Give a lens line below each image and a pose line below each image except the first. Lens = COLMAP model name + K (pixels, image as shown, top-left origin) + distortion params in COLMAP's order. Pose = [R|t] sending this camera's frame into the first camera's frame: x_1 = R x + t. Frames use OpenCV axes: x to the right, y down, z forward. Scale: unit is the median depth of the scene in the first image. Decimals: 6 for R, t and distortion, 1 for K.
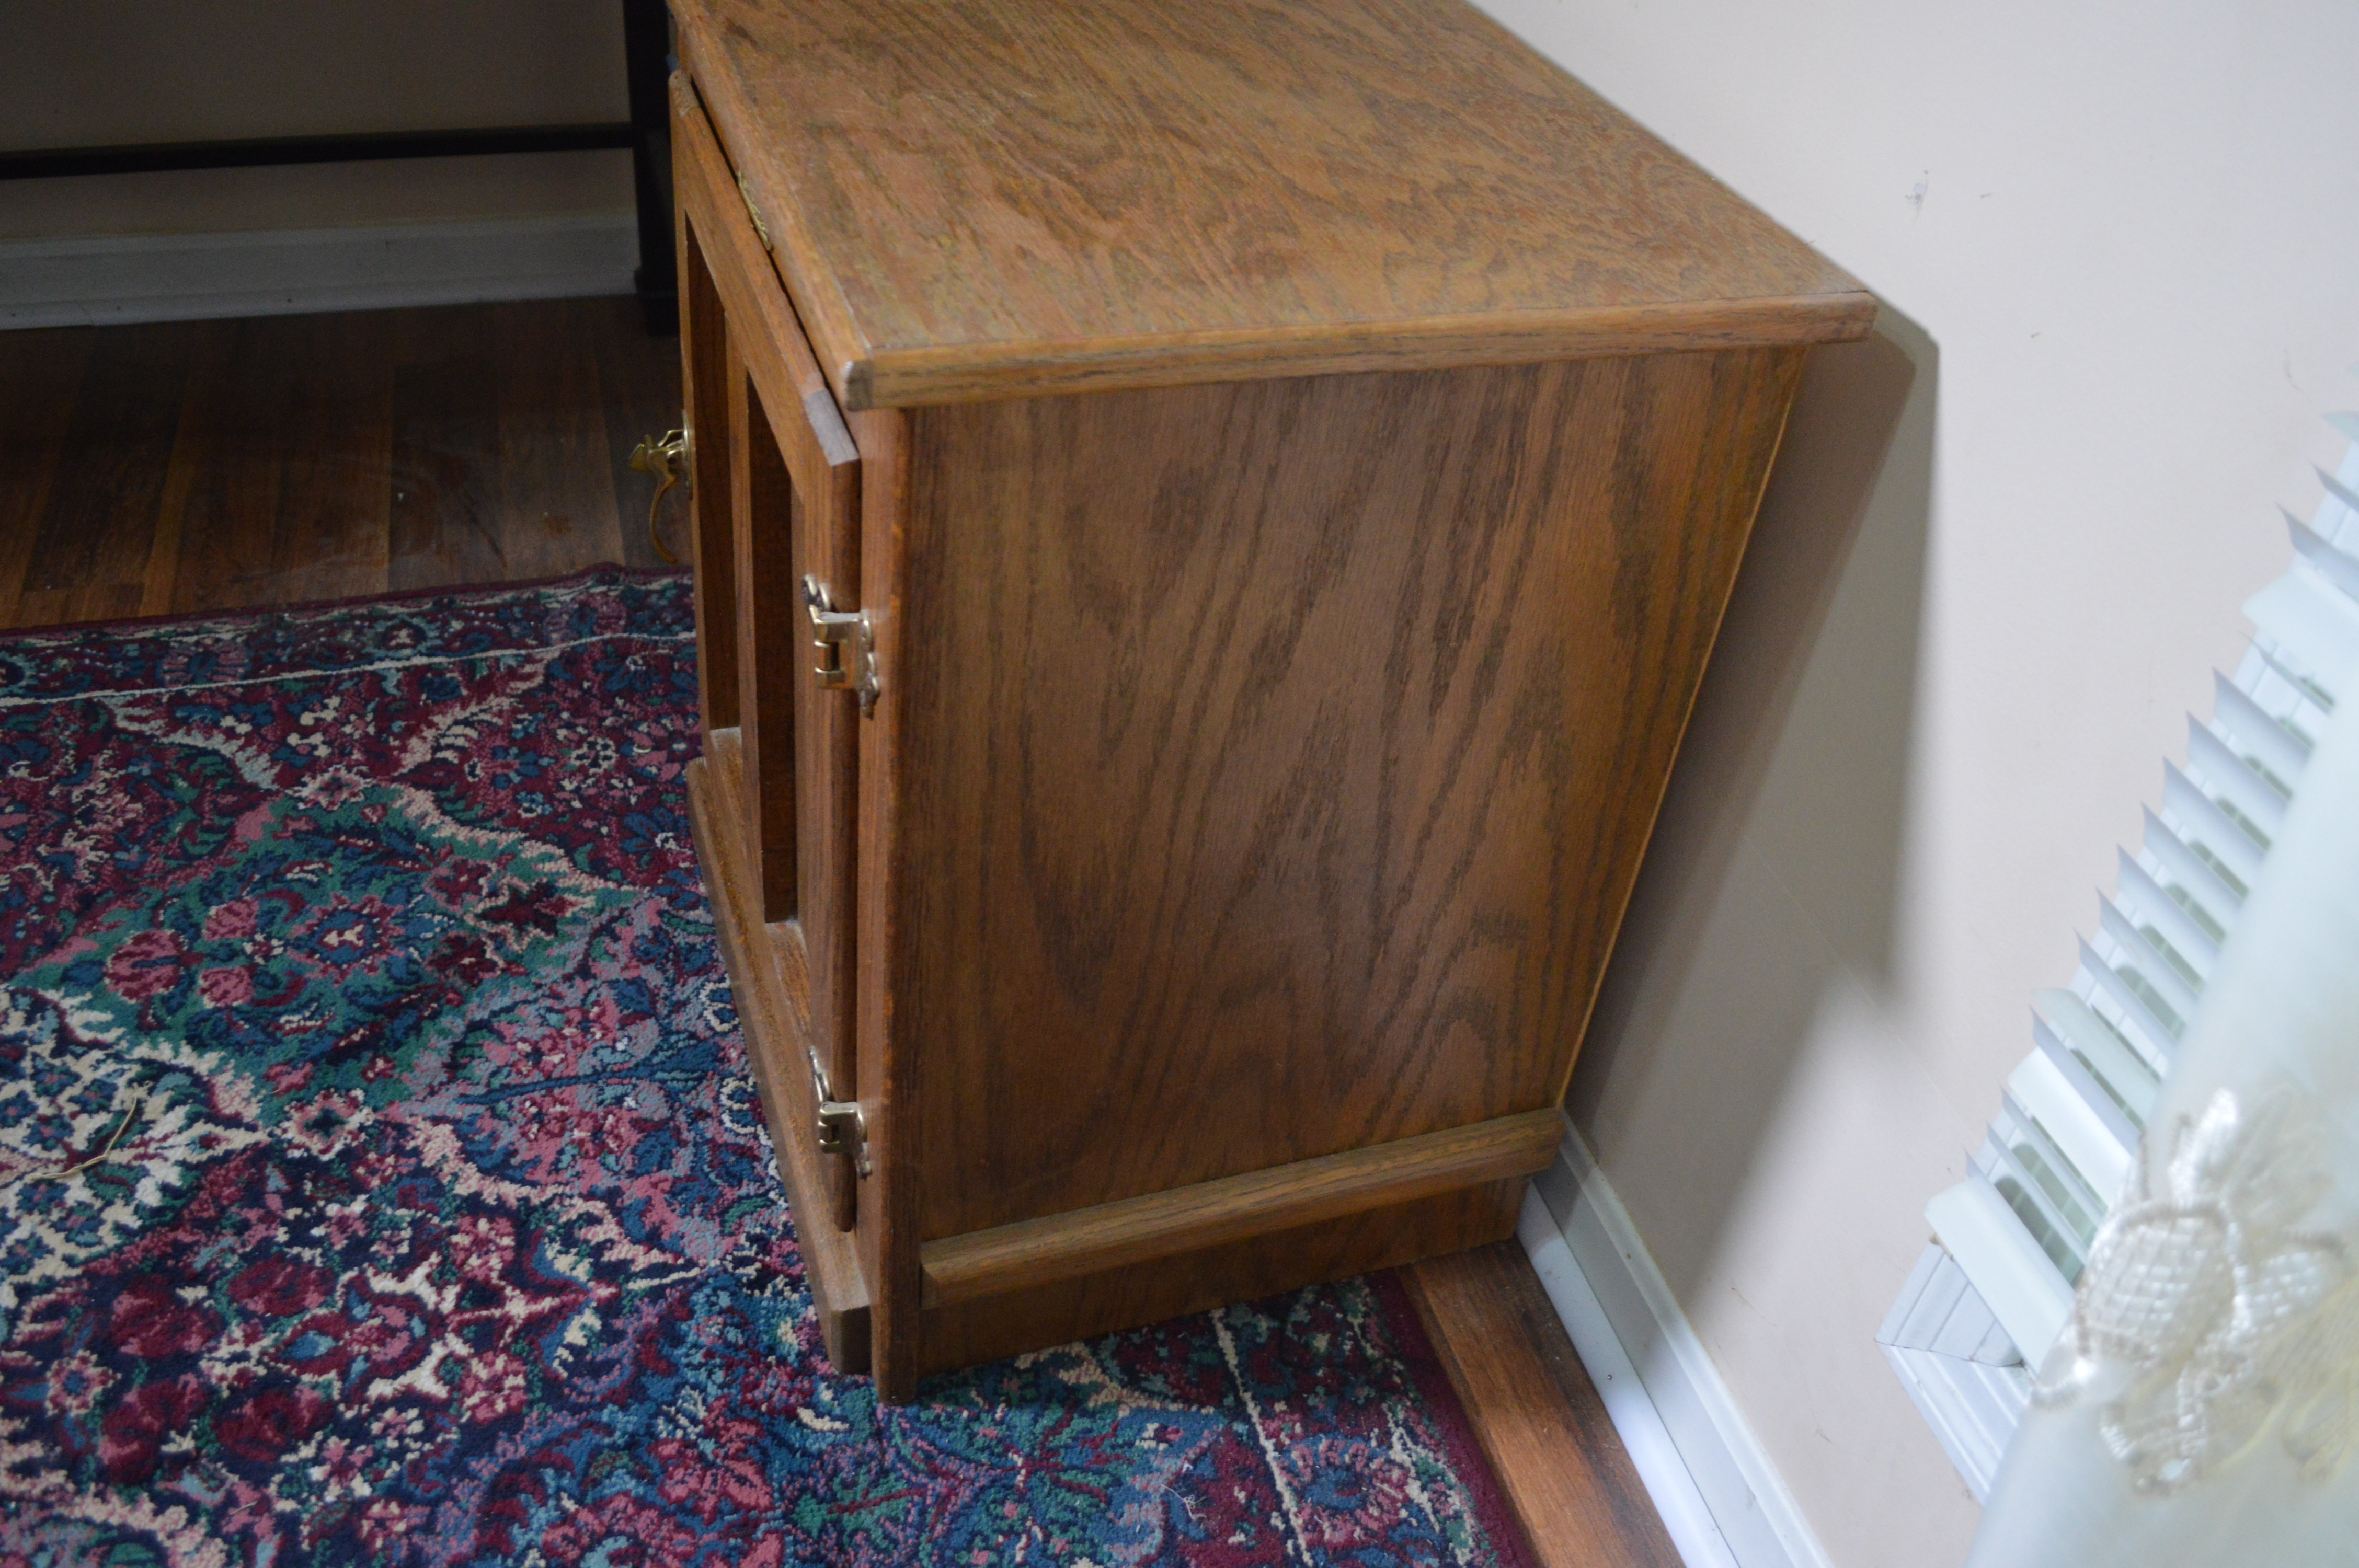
lens RADIAL K [[1960.6, 0, 1179.5], [0, 1960.6, 784.0], [0, 0, 1]] dist [-0.092597, 0.022616]
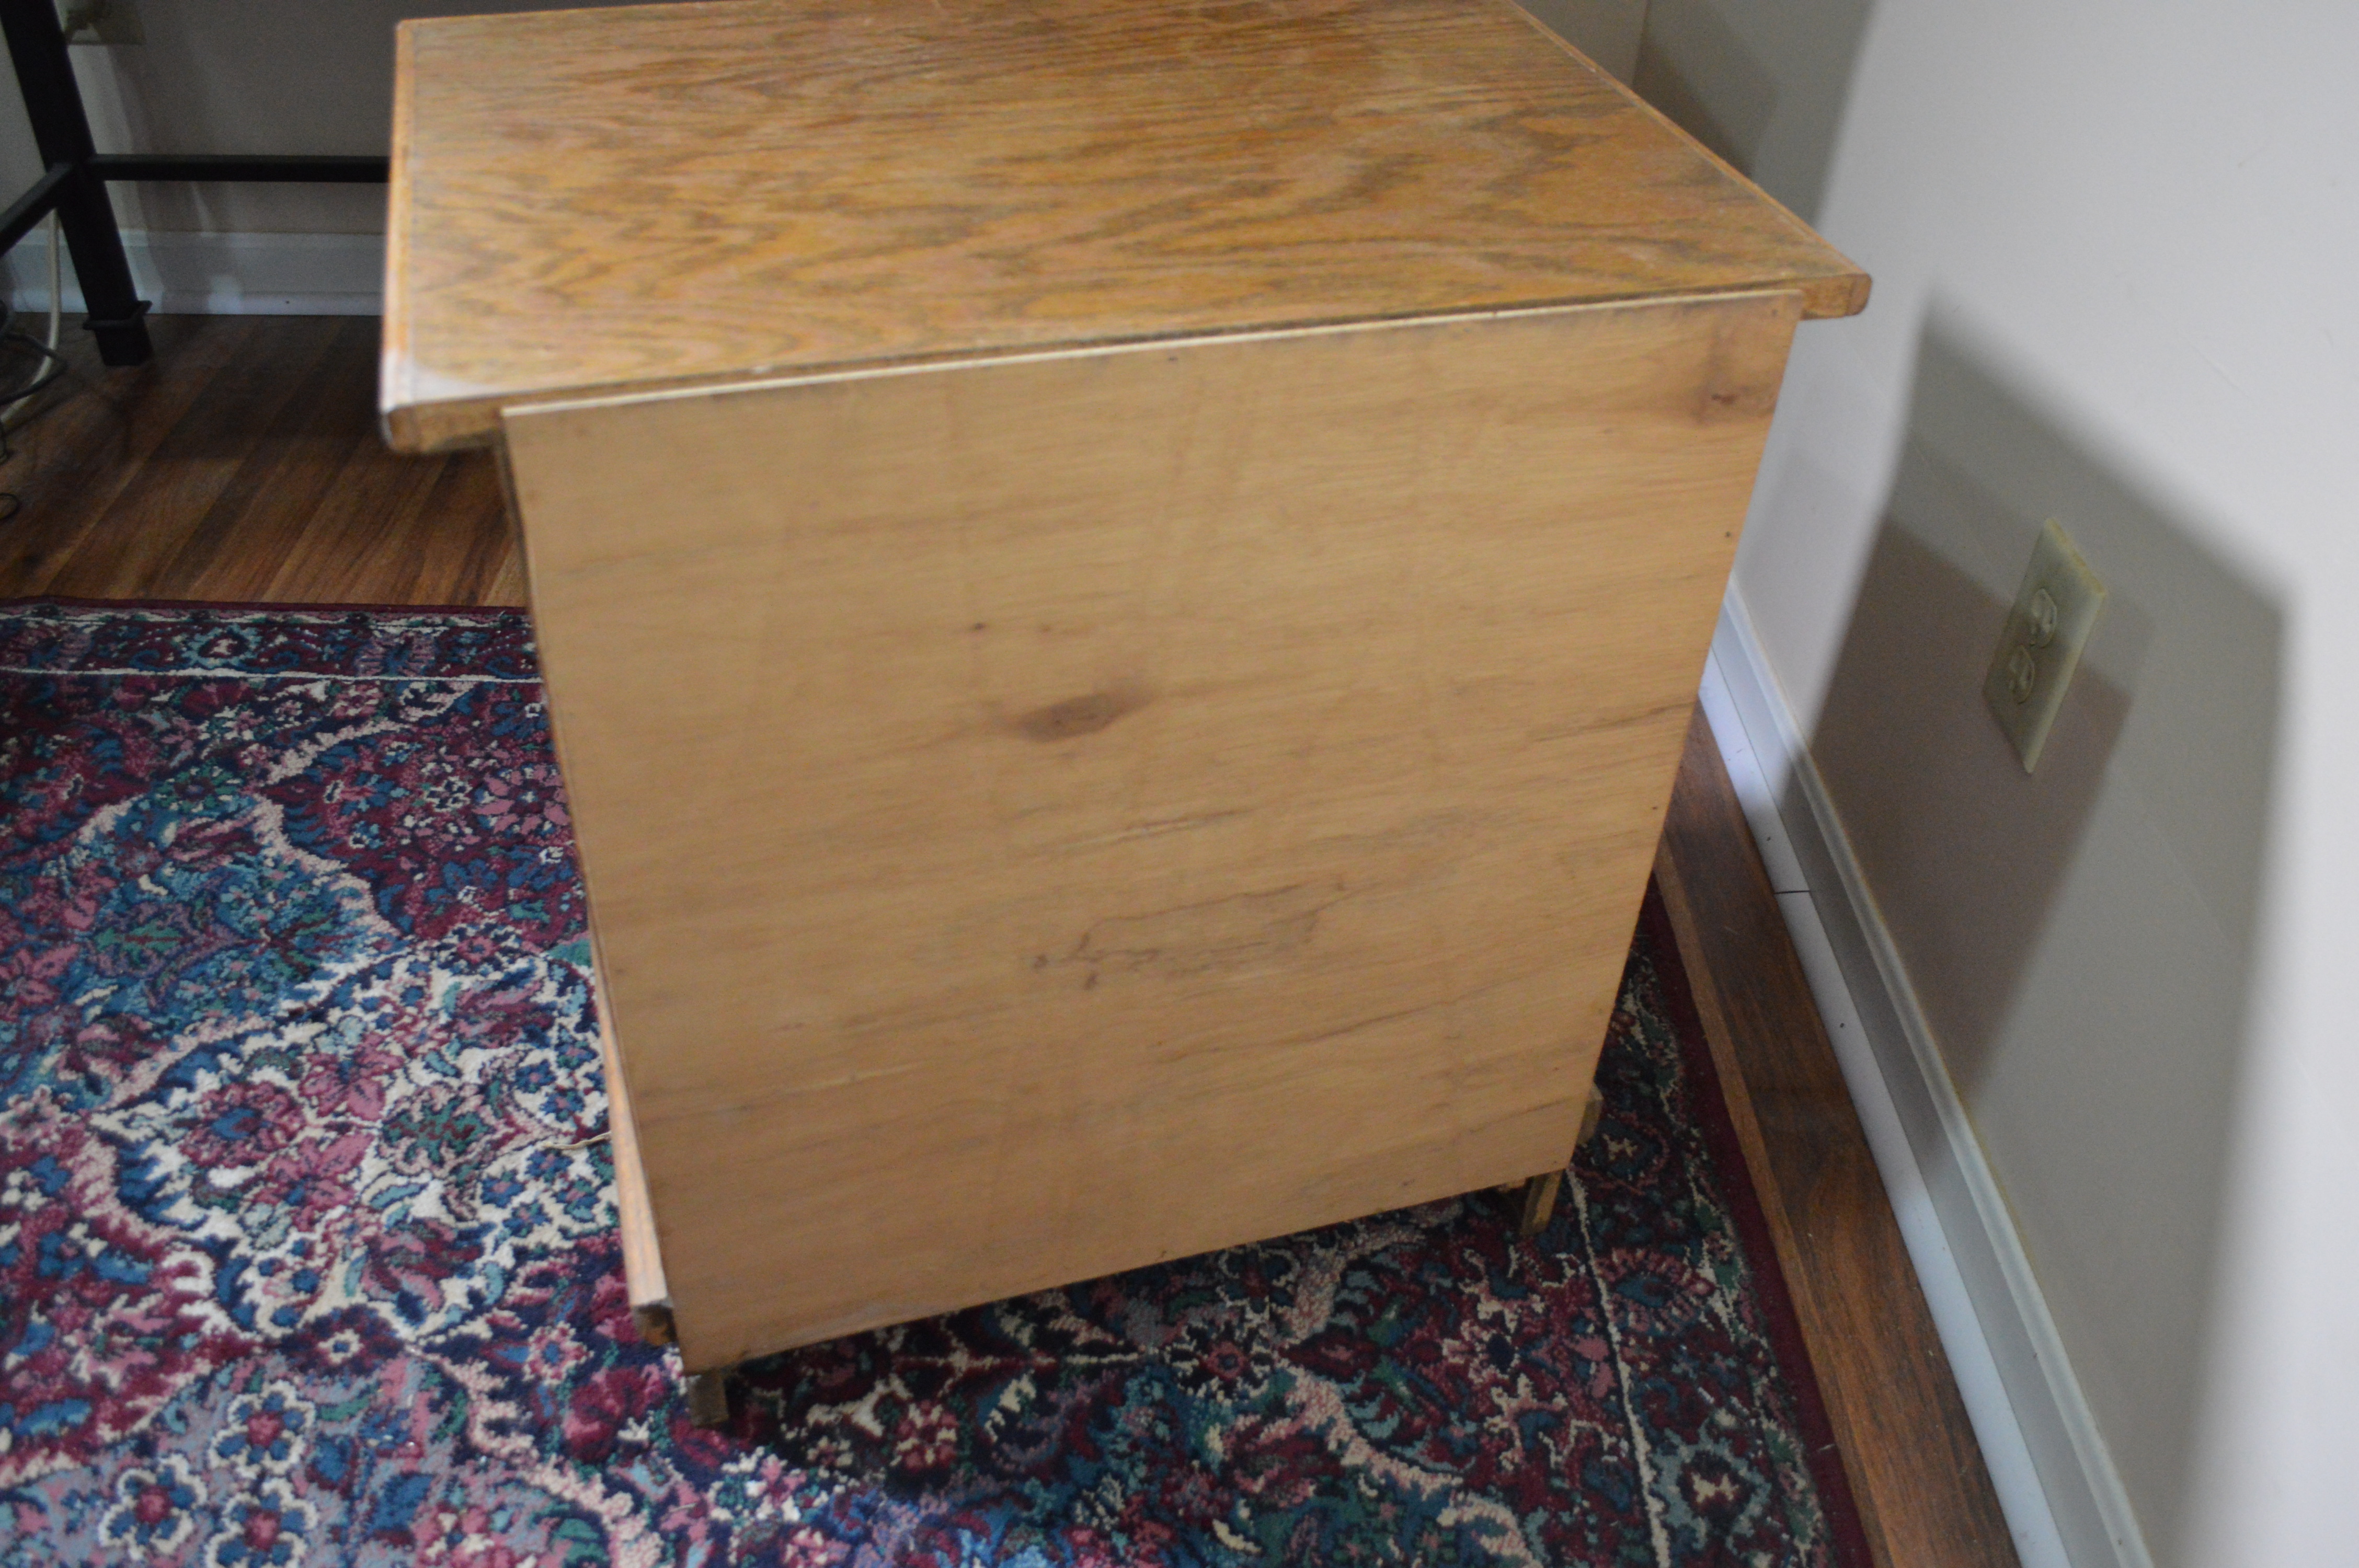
lens RADIAL K [[1960.6, 0, 1179.5], [0, 1960.6, 784.0], [0, 0, 1]] dist [-0.092597, 0.022616]
pose [[-0.038744, 0.546397, -0.836630, 0.802547], [-0.662157, 0.613005, 0.431014, -0.520993], [0.748363, 0.570679, 0.338050, 0.750173]]
